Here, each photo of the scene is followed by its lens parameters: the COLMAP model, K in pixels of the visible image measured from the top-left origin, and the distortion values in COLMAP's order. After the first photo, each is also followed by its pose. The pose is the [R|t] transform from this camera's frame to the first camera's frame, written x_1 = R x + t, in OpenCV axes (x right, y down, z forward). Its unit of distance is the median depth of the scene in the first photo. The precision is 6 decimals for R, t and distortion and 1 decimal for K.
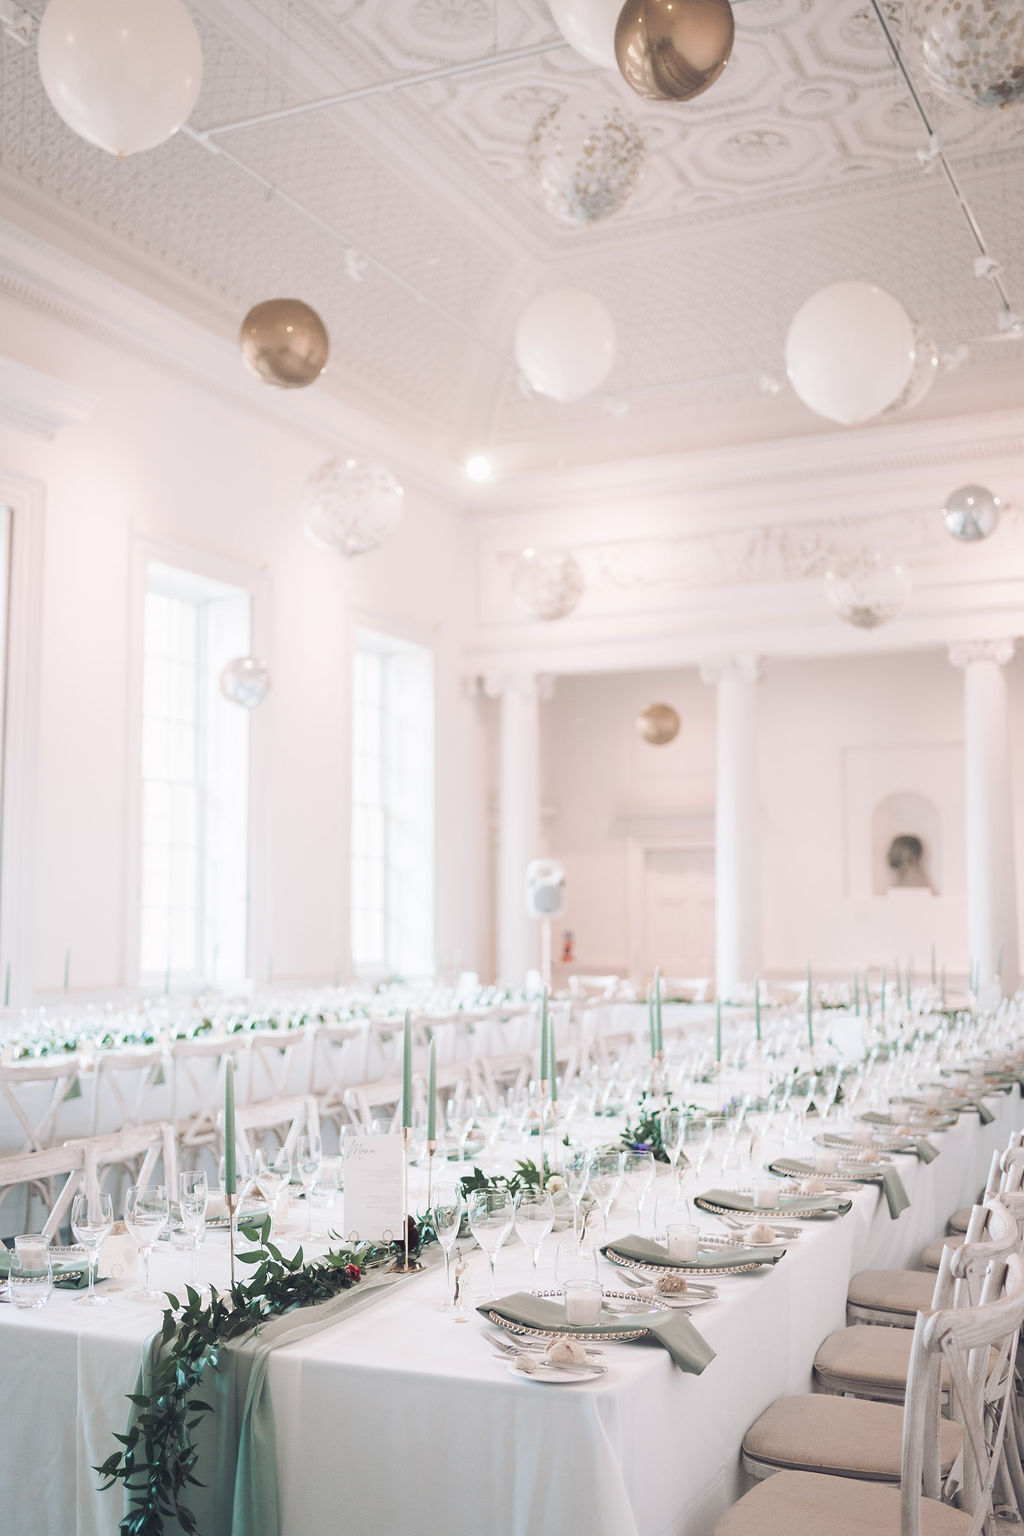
lens RADIAL K [[1487.1, 0, 498.1], [0, 1487.1, 761.5], [0, 0, 1]] dist [-0.002311, 0.011675]
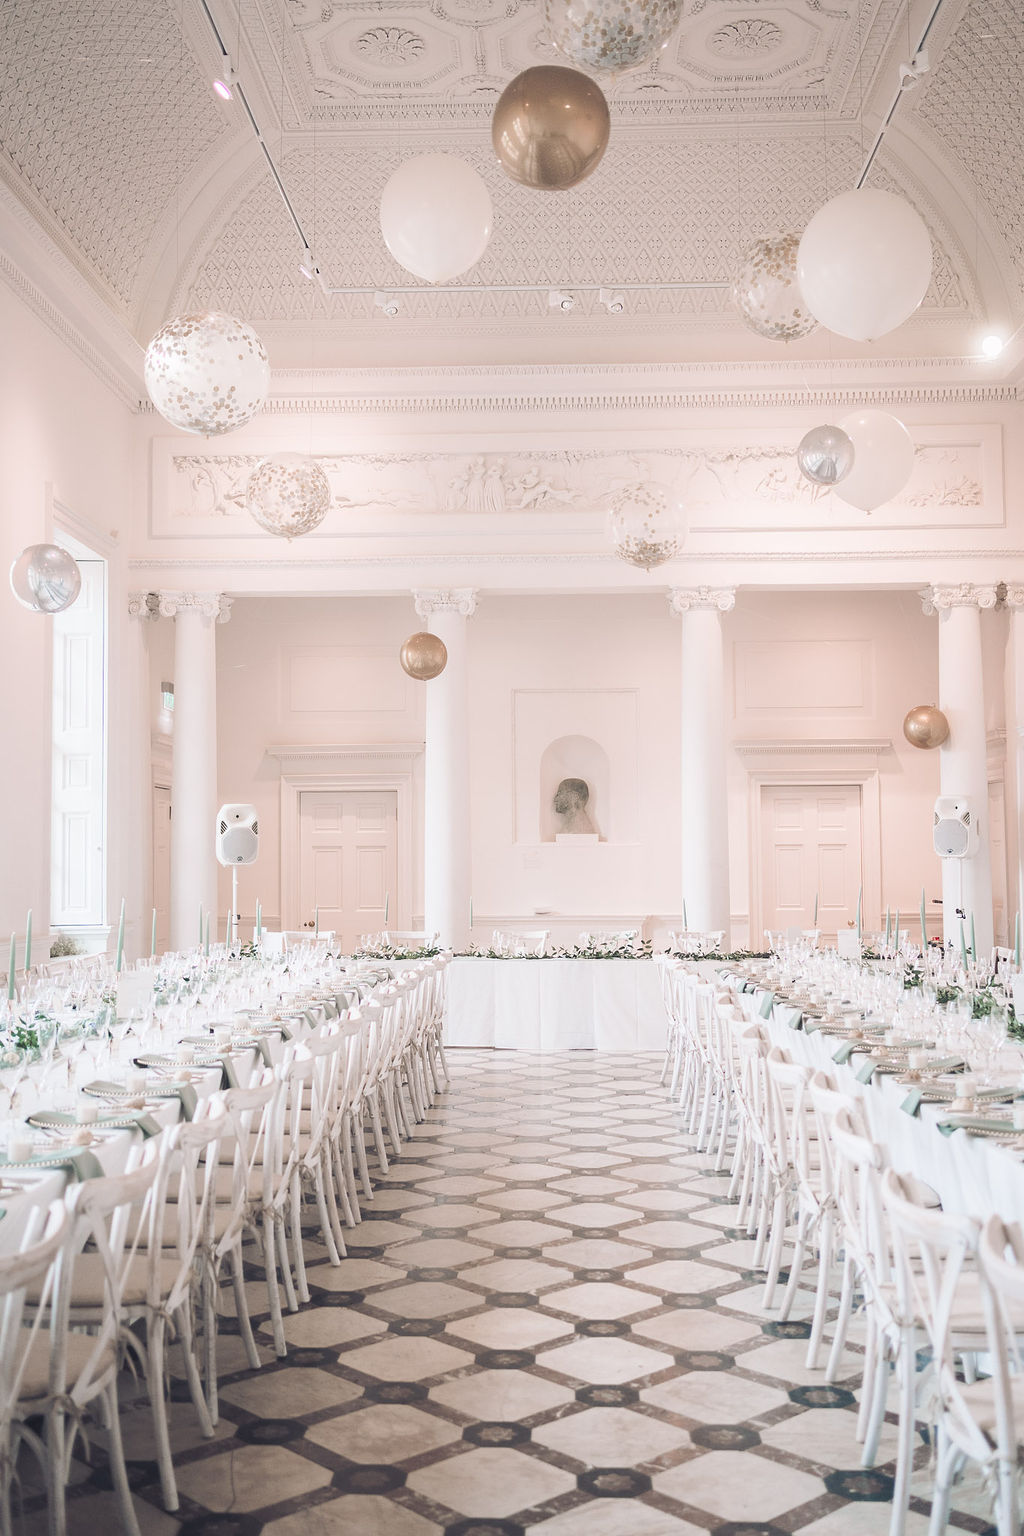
lens RADIAL K [[1487.1, 0, 498.1], [0, 1487.1, 761.5], [0, 0, 1]] dist [-0.002311, 0.011675]
pose [[0.922878, 0.018200, 0.384662, -0.215459], [-0.032377, 0.999013, 0.030411, 0.011458], [-0.383729, -0.040520, 0.922557, 0.134622]]
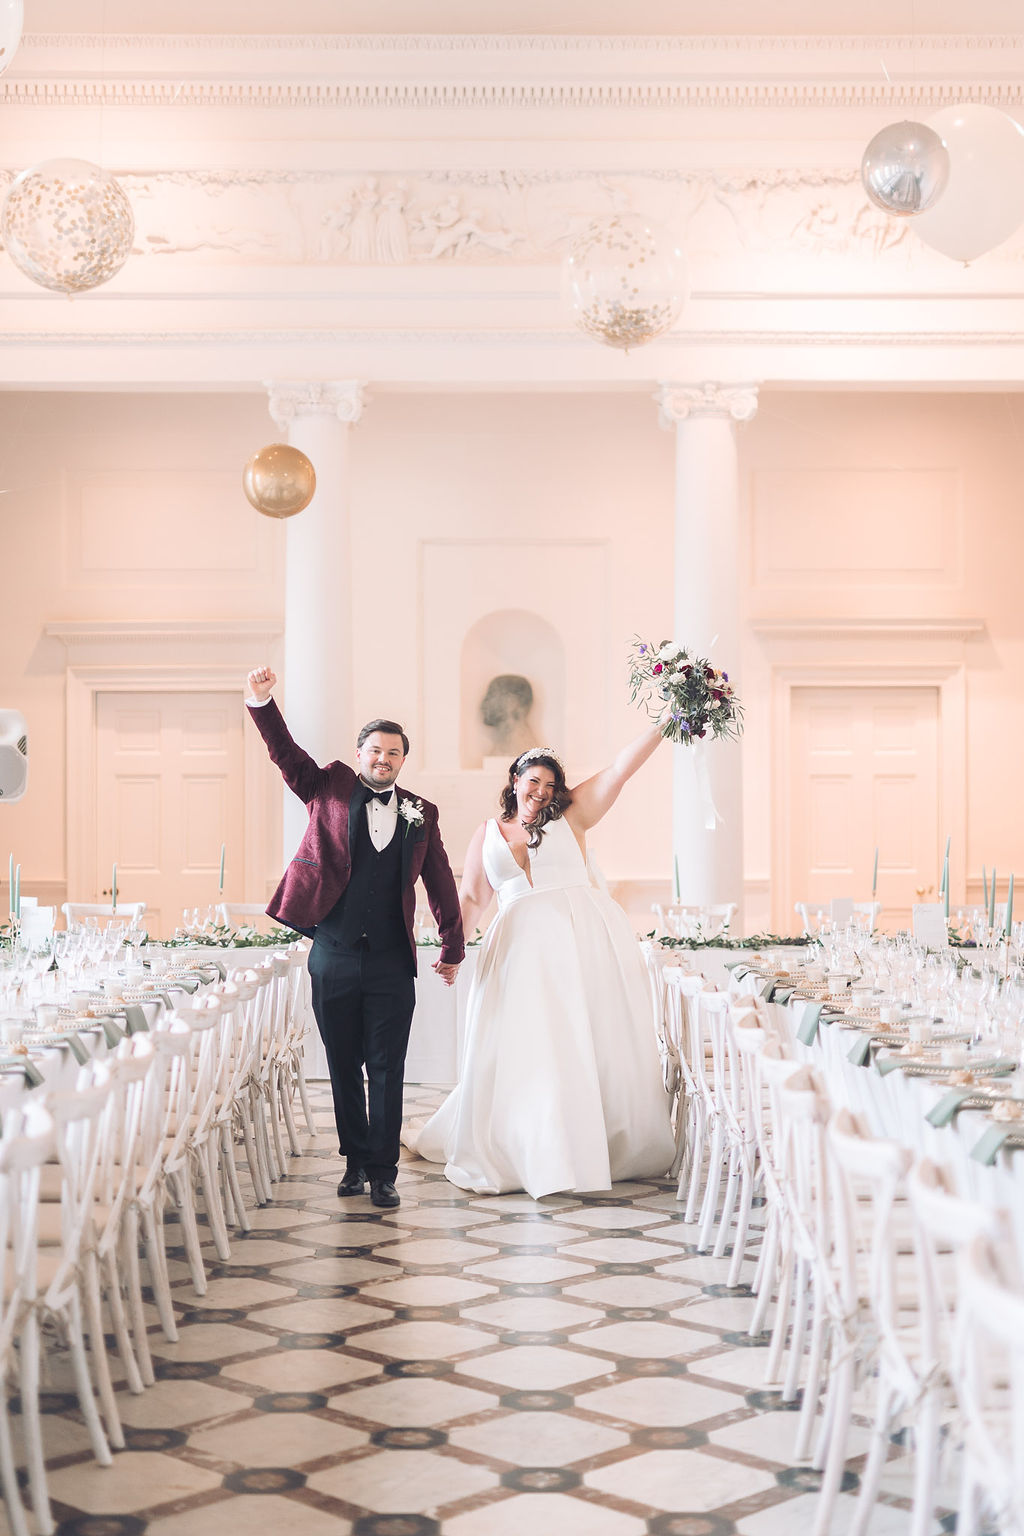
lens RADIAL K [[2136.9, 0, 508.3], [0, 2136.9, 763.2], [0, 0, 1]] dist [0.001780, 0.015001]
pose [[0.902941, 0.003208, 0.429753, -0.187988], [-0.040733, 0.996109, 0.078147, 0.018261], [-0.427830, -0.088067, 0.899559, 0.188957]]
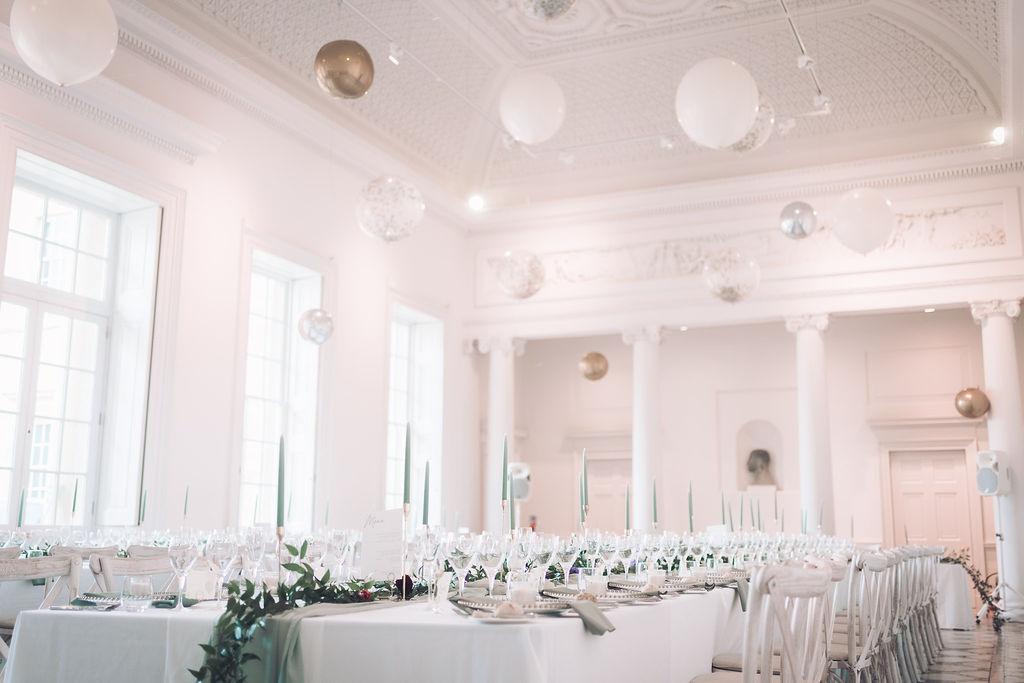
lens RADIAL K [[991.4, 0, 512.0], [0, 991.4, 341.5], [0, 0, 1]] dist [-0.002311, 0.011675]
pose [[0.999705, 0.011426, 0.021415, 0.004295], [-0.009584, 0.996401, -0.084218, 0.037451], [-0.022300, 0.083988, 0.996217, 0.005055]]
